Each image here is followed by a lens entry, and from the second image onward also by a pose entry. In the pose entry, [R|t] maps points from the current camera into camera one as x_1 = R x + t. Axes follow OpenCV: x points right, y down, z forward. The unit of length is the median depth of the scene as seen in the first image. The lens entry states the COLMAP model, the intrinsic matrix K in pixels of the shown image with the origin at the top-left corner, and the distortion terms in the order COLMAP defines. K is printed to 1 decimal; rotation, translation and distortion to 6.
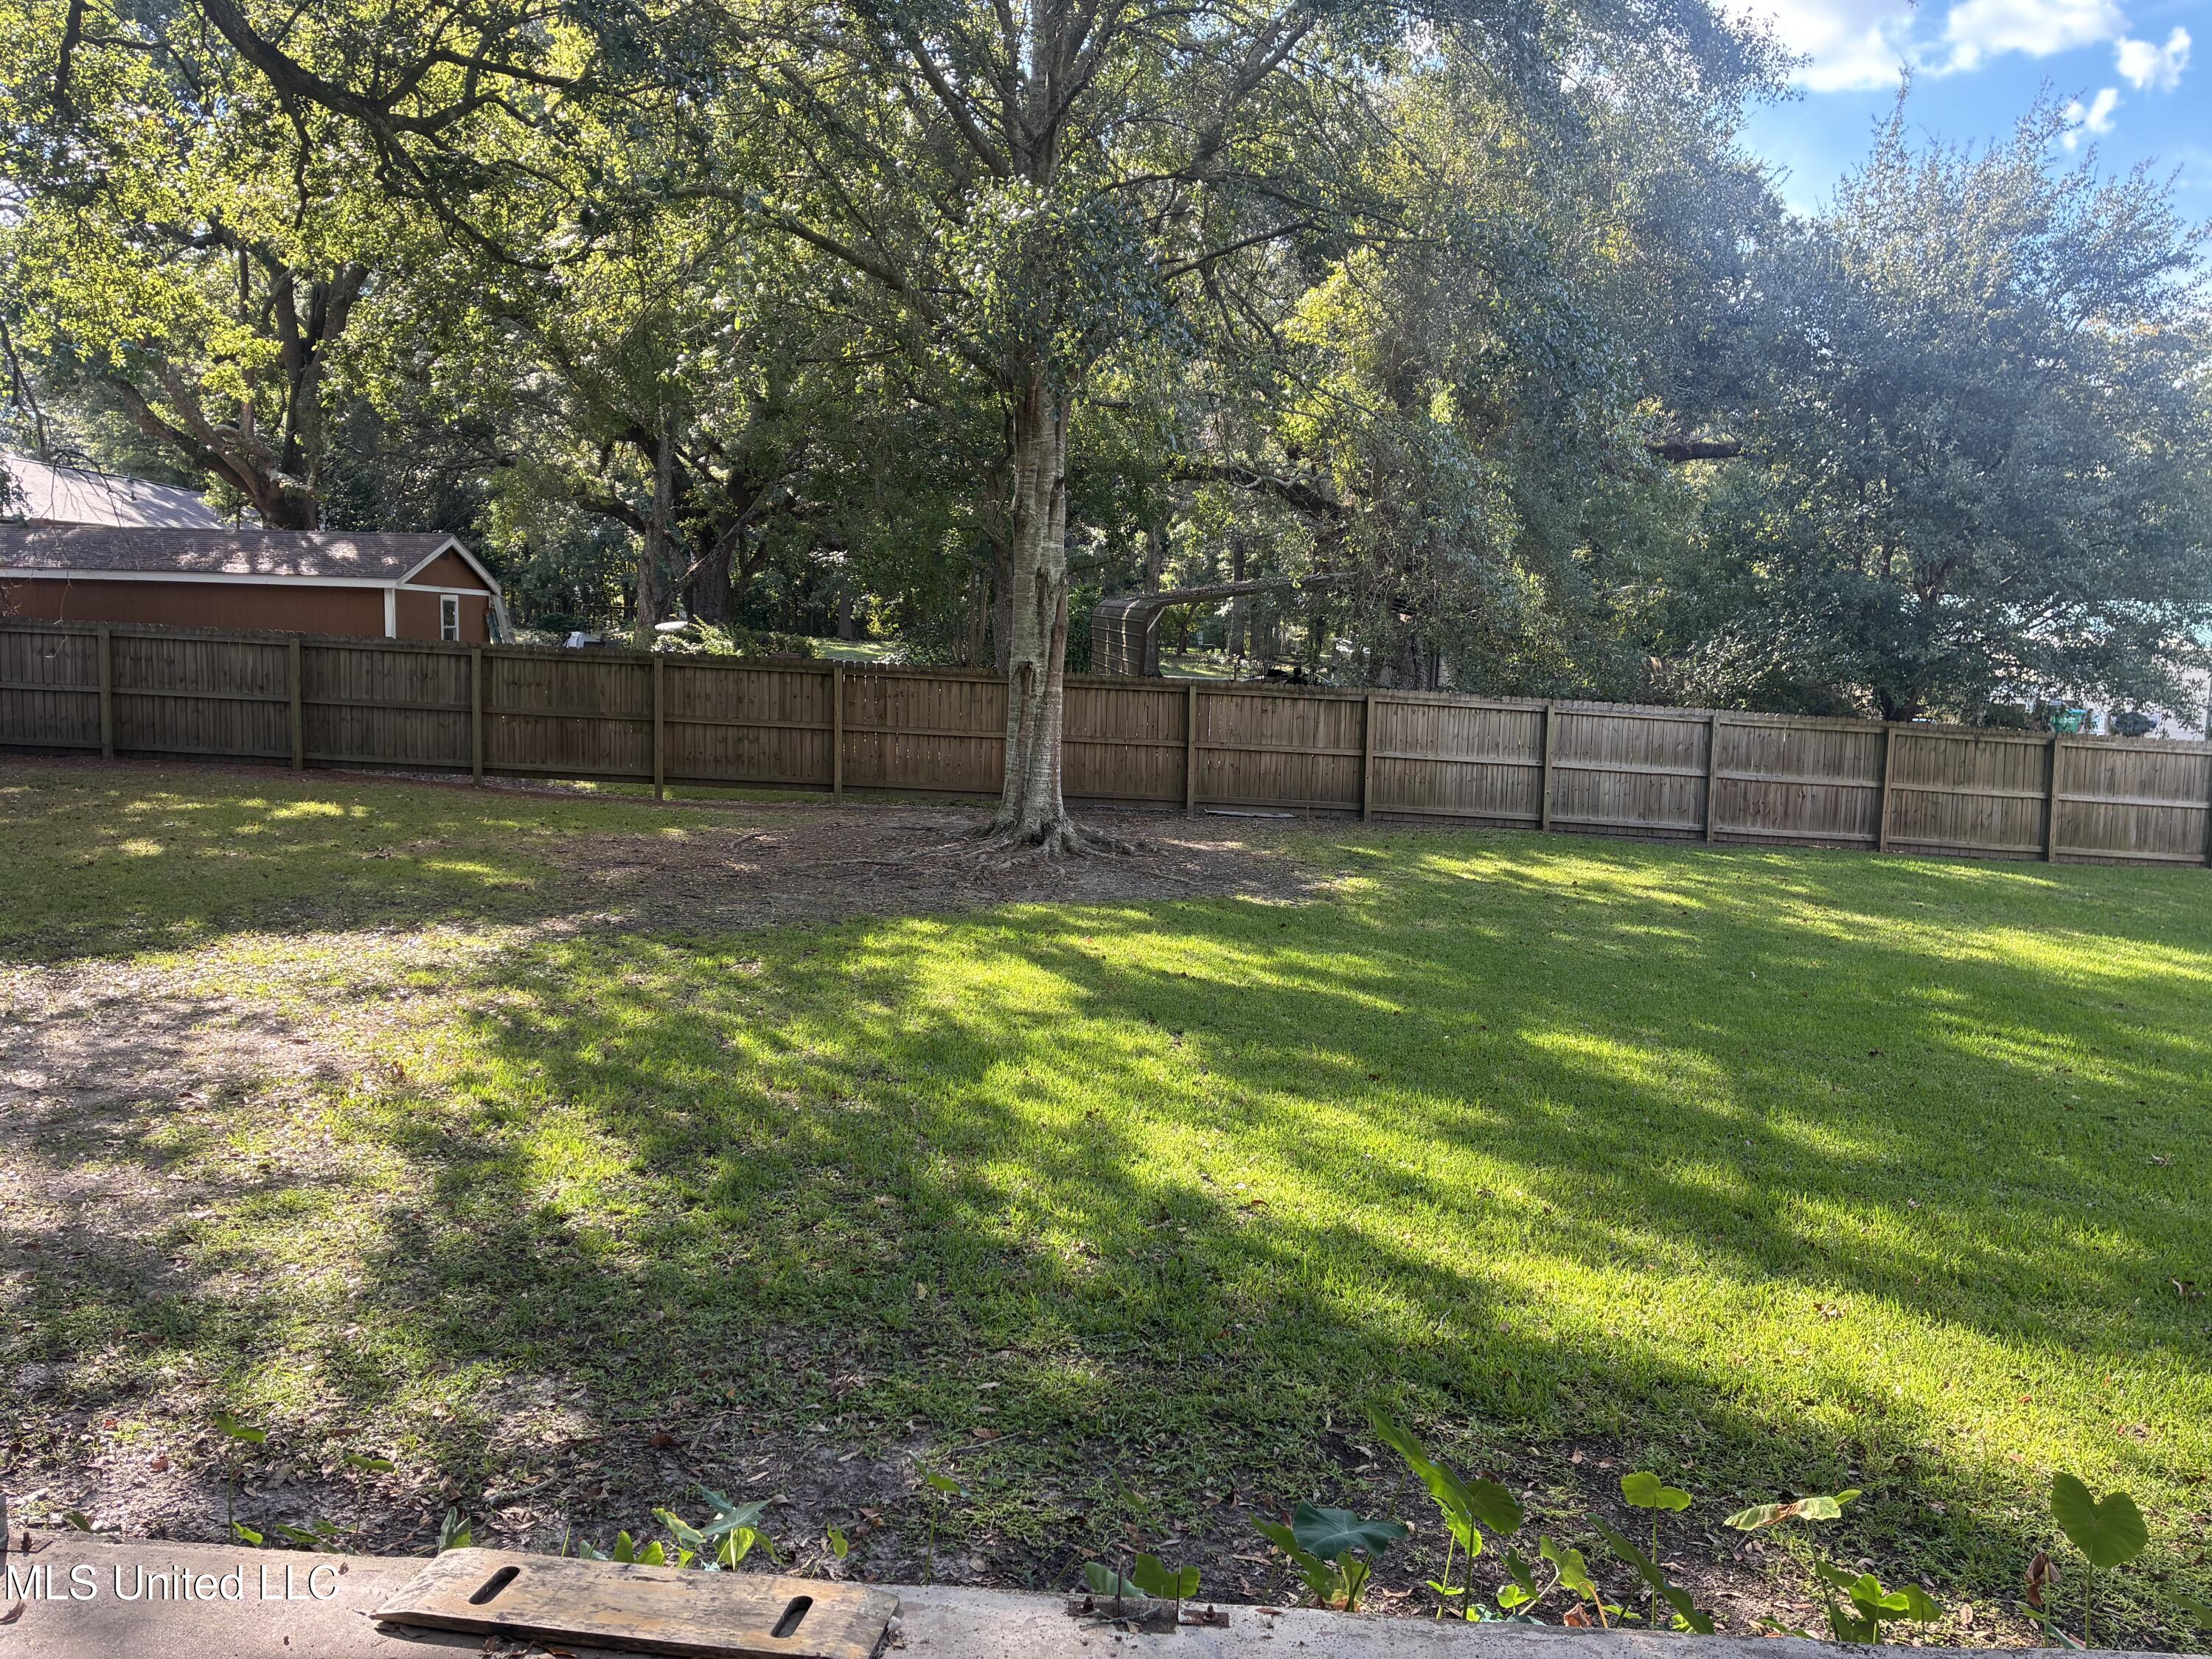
lens RADIAL K [[1653.2, 0, 1111.5], [0, 1653.2, 818.5], [0, 0, 1]] dist [0.043804, -0.036912]
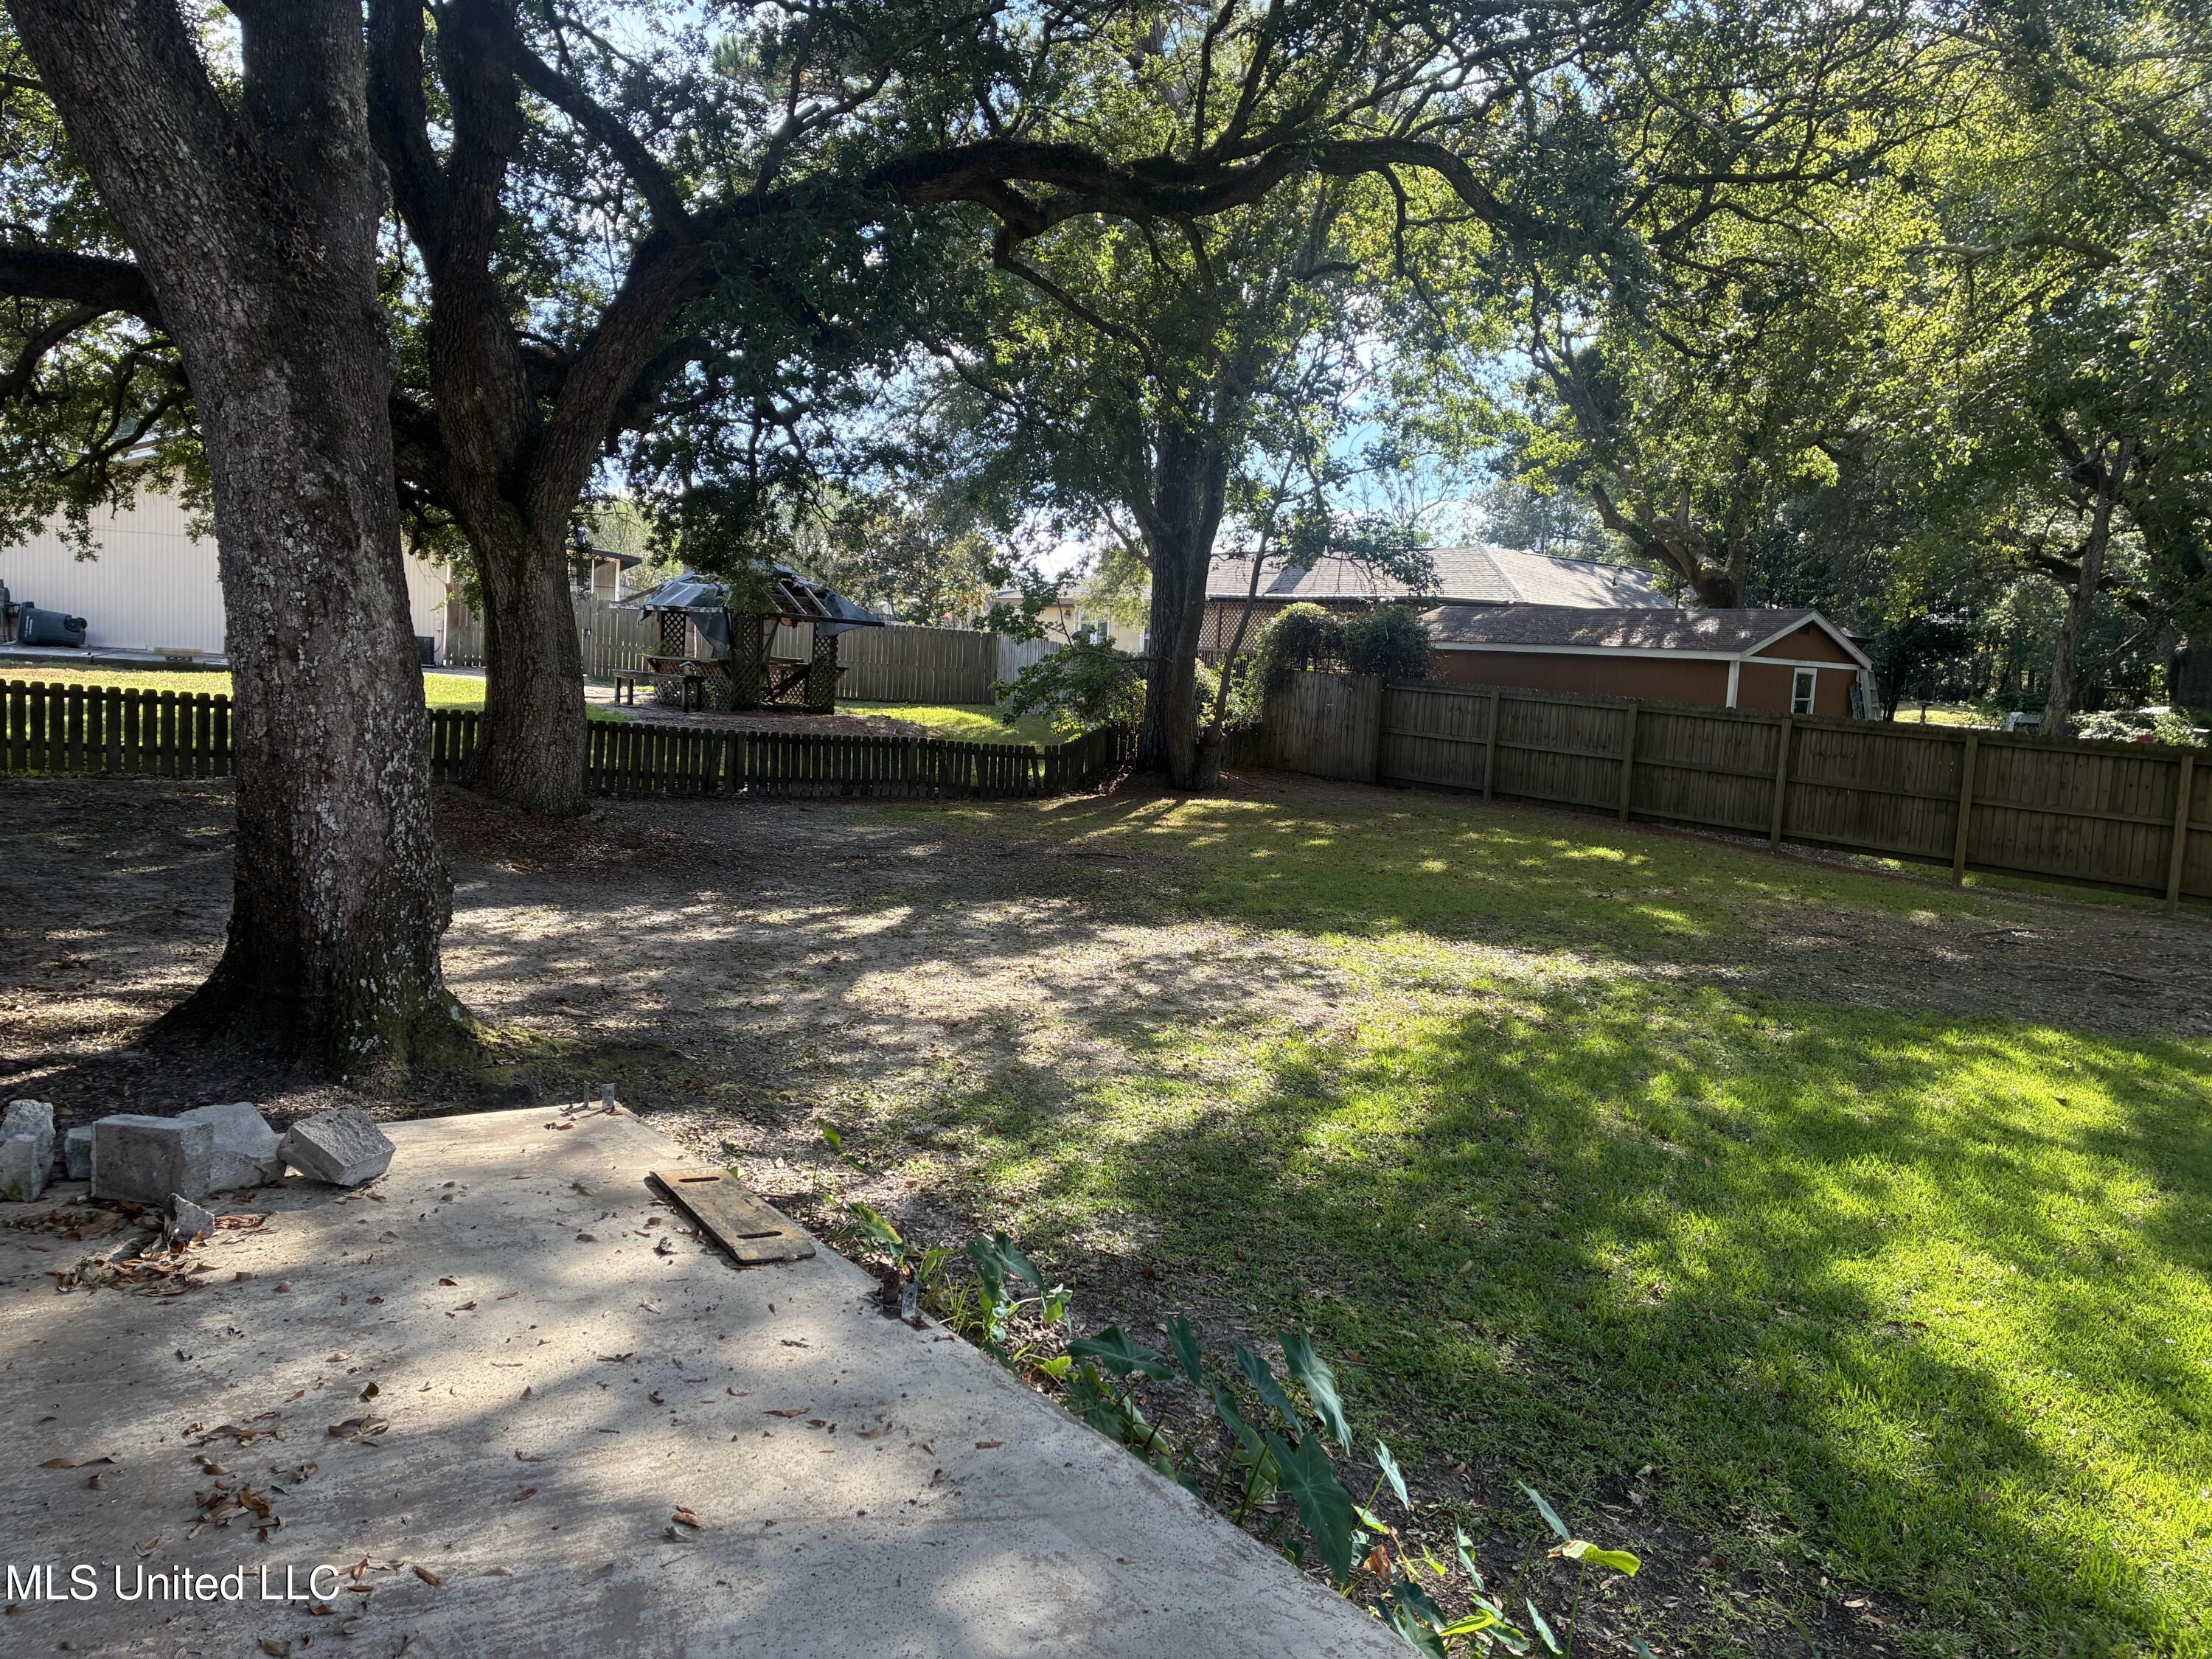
lens RADIAL K [[1653.2, 0, 1110.6], [0, 1653.2, 835.0], [0, 0, 1]] dist [0.043804, -0.036912]
pose [[0.647423, 0.092709, -0.756471, 0.445317], [-0.120845, 0.992504, 0.018211, 0.004319], [0.752489, 0.079626, 0.653774, 0.054196]]
